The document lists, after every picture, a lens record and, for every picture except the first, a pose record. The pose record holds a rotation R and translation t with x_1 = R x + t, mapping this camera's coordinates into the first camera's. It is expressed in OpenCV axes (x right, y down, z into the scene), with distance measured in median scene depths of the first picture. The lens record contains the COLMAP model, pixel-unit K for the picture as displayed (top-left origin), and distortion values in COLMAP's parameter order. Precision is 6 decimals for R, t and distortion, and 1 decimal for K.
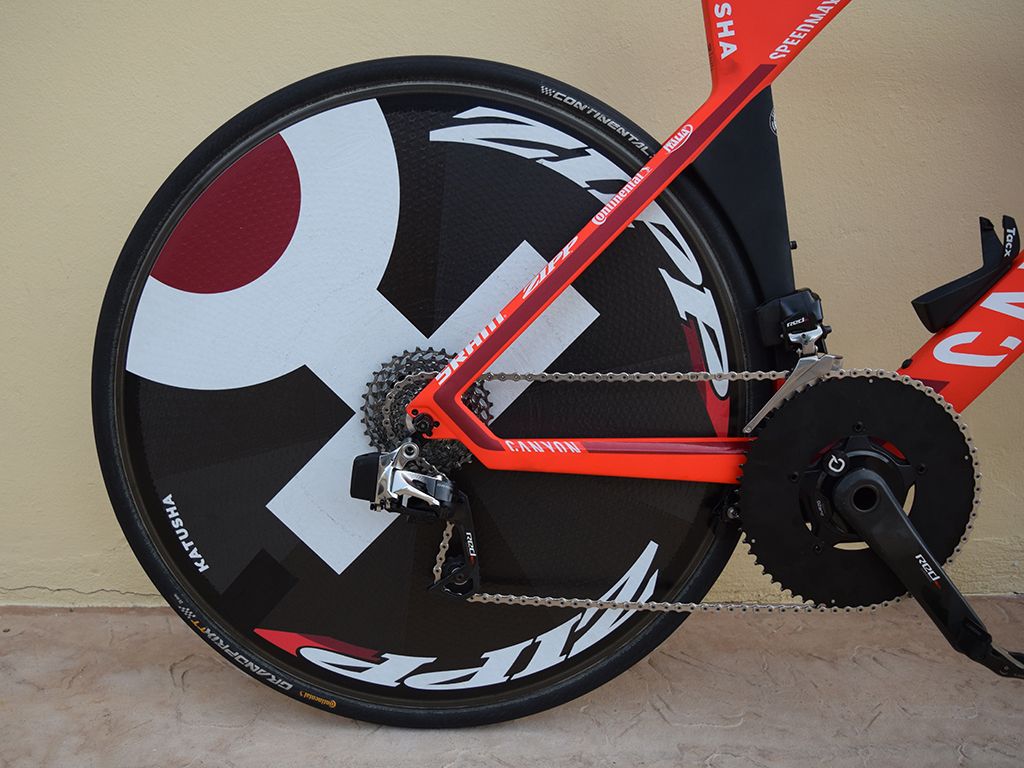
lens RADIAL K [[995.2, 0, 455.7], [0, 995.2, 381.0], [0, 0, 1]] dist [-0.094063, 0.030103]
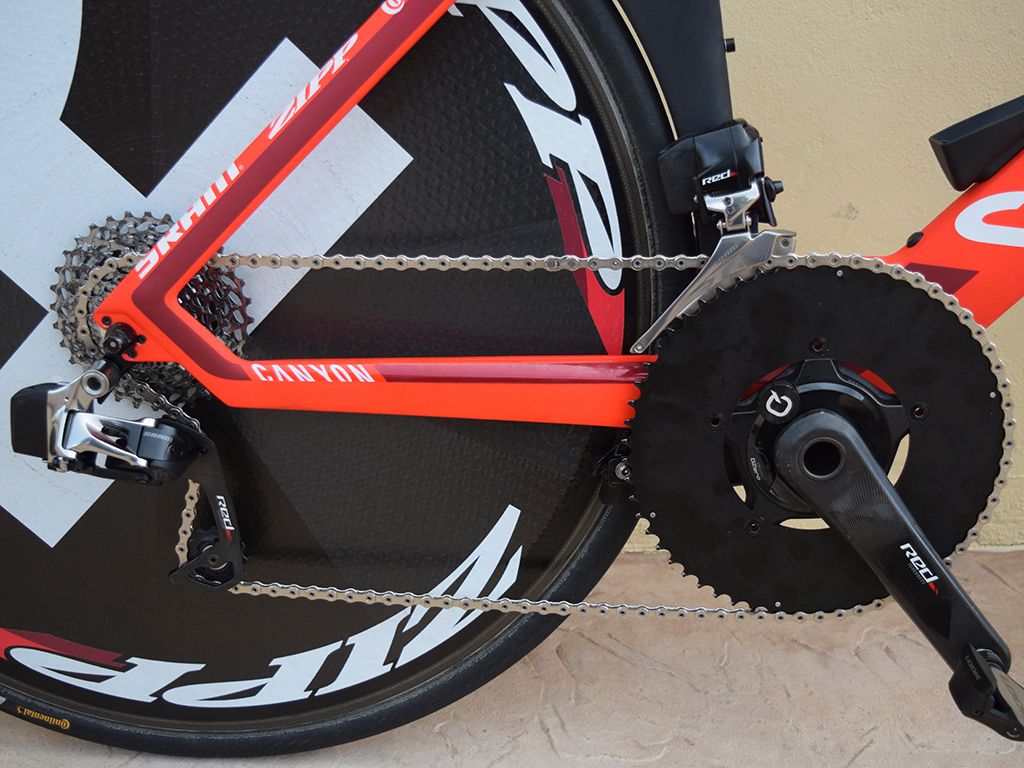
lens RADIAL K [[1245.6, 0, 550.7], [0, 1245.6, 387.3], [0, 0, 1]] dist [-0.078534, 0.031527]
pose [[0.999992, 0.003691, -0.001334, 0.235445], [-0.003388, 0.983414, 0.181345, -0.068297], [0.001982, -0.181339, 0.983419, 0.209918]]
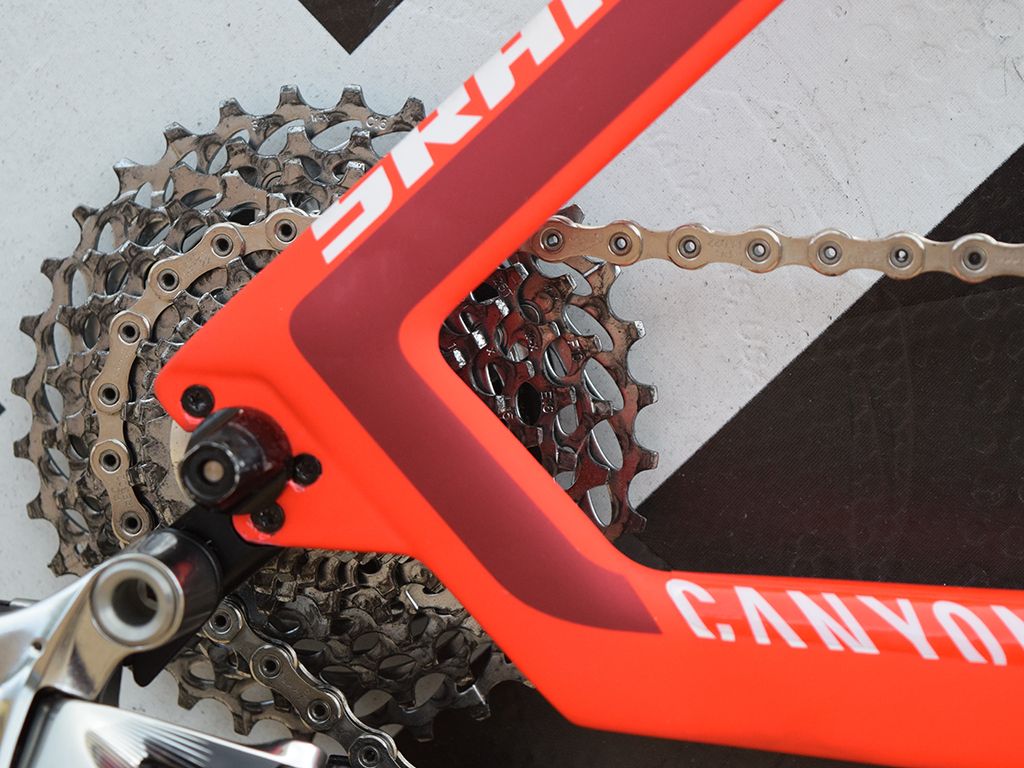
lens RADIAL K [[2588.4, 0, 571.1], [0, 2588.4, 382.5], [0, 0, 1]] dist [0.072549, 0.024498]
pose [[0.985120, 0.047048, -0.165304, 0.107234], [-0.052280, 0.998255, -0.027442, 0.036396], [0.163724, 0.035676, 0.985861, 0.504415]]
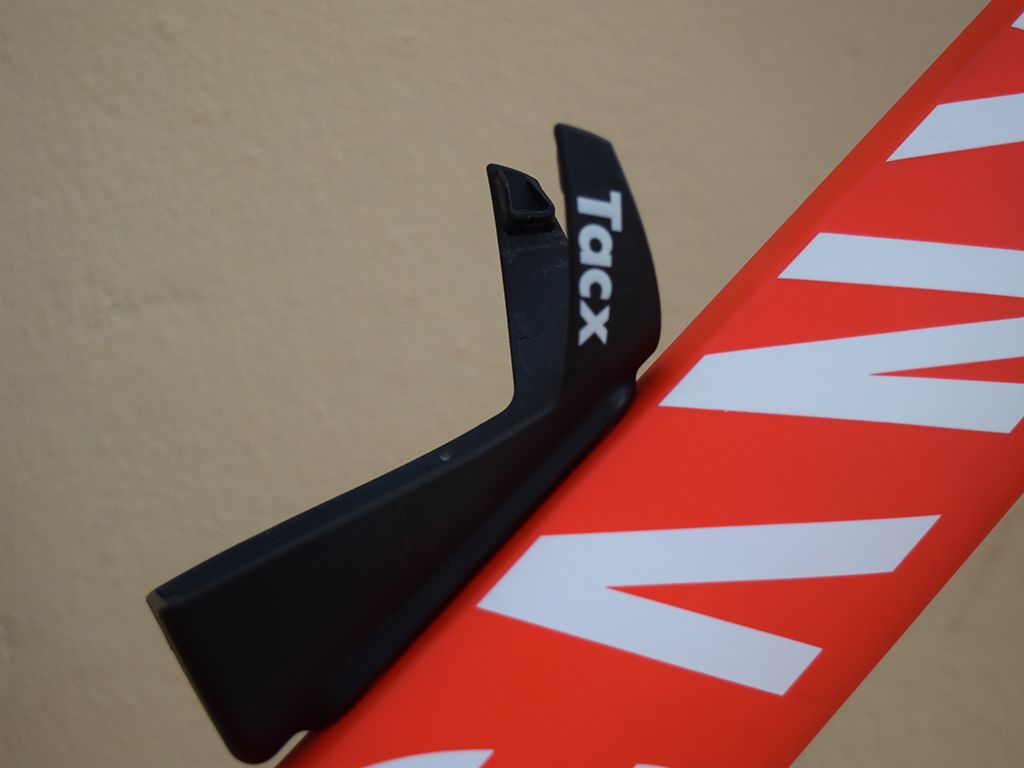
lens RADIAL K [[1829.0, 0, 512.0], [0, 1829.0, 384.0], [0, 0, 1]] dist [0.007295, 0.018364]
pose [[0.953782, 0.004815, 0.300461, 0.438016], [0.045569, 0.985991, -0.160455, -0.062874], [-0.297025, 0.166731, 0.940201, 0.655155]]
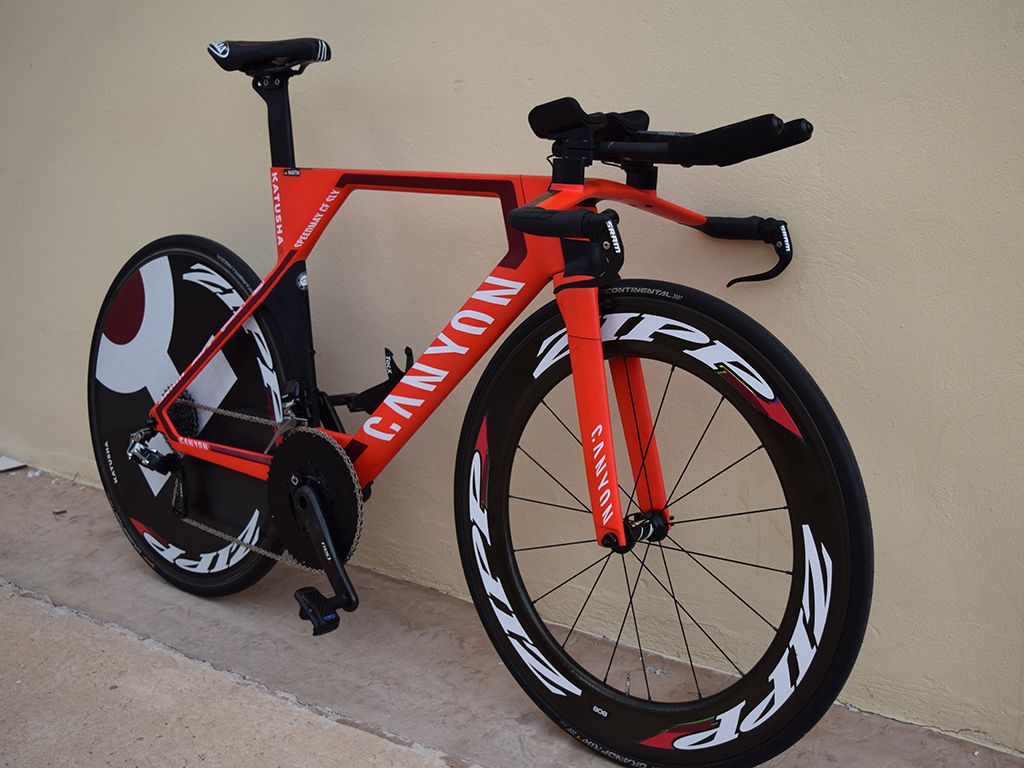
lens RADIAL K [[1176.0, 0, 512.0], [0, 1176.0, 384.0], [0, 0, 1]] dist [-0.053846, -0.032196]
pose [[0.790536, 0.125776, -0.599361, 1.865345], [-0.130285, 0.990820, 0.036082, -0.204009], [0.598397, 0.049563, 0.799666, -0.432925]]
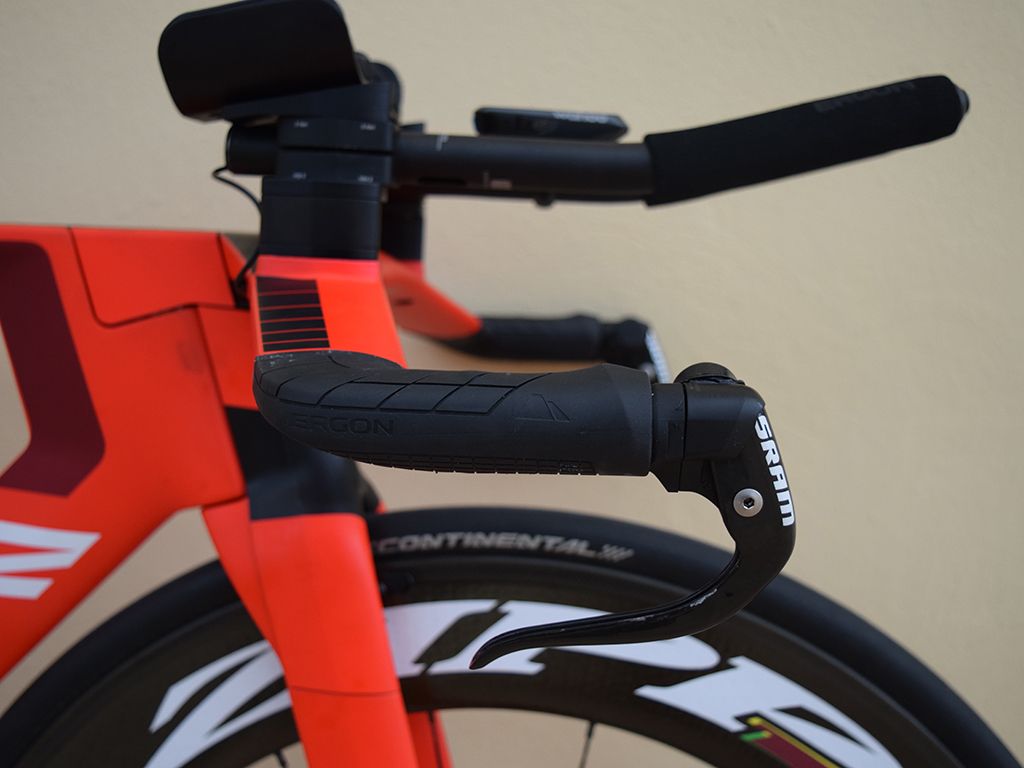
lens RADIAL K [[1176.0, 0, 512.0], [0, 1176.0, 384.0], [0, 0, 1]] dist [-0.053846, -0.032196]
pose [[0.999313, 0.033288, 0.016303, 1.031215], [-0.032548, 0.998514, -0.043713, -0.347453], [-0.017734, 0.043152, 0.998911, 0.342969]]
